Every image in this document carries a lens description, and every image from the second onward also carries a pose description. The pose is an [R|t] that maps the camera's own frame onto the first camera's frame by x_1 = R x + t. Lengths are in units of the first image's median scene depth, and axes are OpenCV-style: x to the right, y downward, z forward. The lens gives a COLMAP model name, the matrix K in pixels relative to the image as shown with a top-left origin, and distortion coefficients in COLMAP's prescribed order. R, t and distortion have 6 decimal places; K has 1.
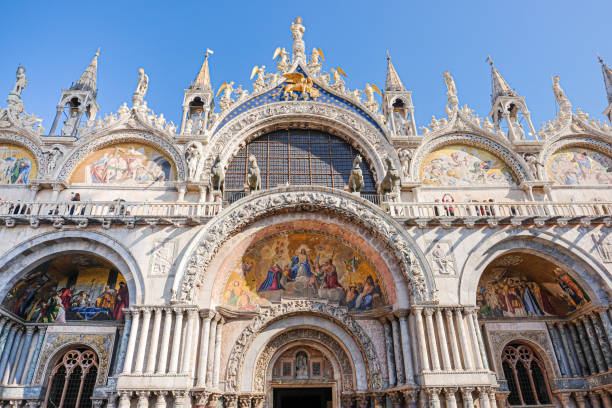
lens RADIAL K [[431.9, 0, 305.7], [0, 431.9, 196.4], [0, 0, 1]] dist [-0.009730, 0.001118]
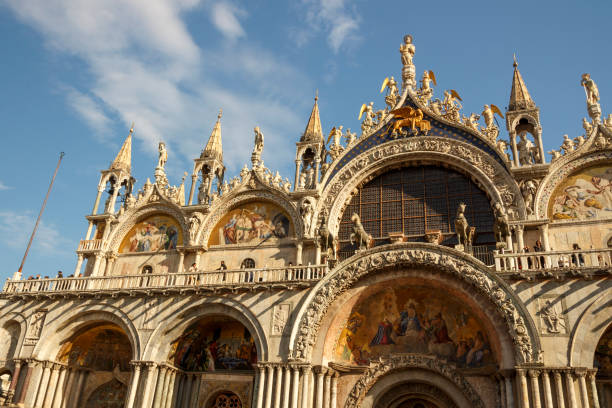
lens RADIAL K [[541.7, 0, 294.5], [0, 541.7, 201.9], [0, 0, 1]] dist [0.015798, -0.000521]
pose [[0.920585, -0.094109, -0.379034, 0.255250], [0.110283, 0.993676, 0.021135, -0.177824], [0.374647, -0.061258, 0.925142, -0.275027]]
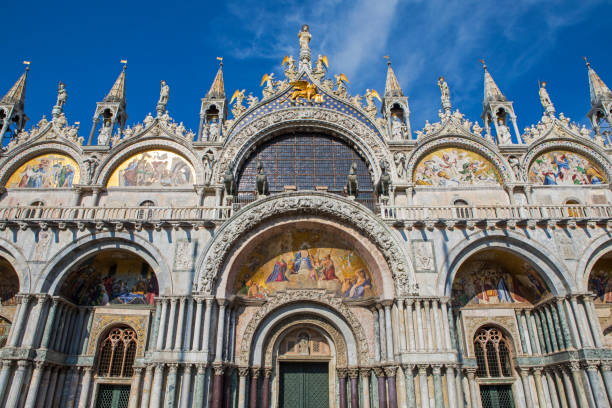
lens RADIAL K [[426.6, 0, 306.0], [0, 426.6, 204.0], [0, 0, 1]] dist [-0.101987, 0.072812]
pose [[0.998798, -0.002368, -0.048957, 0.053955], [0.006225, 0.996873, 0.078778, -0.080288], [0.048618, -0.078988, 0.995689, -0.119230]]
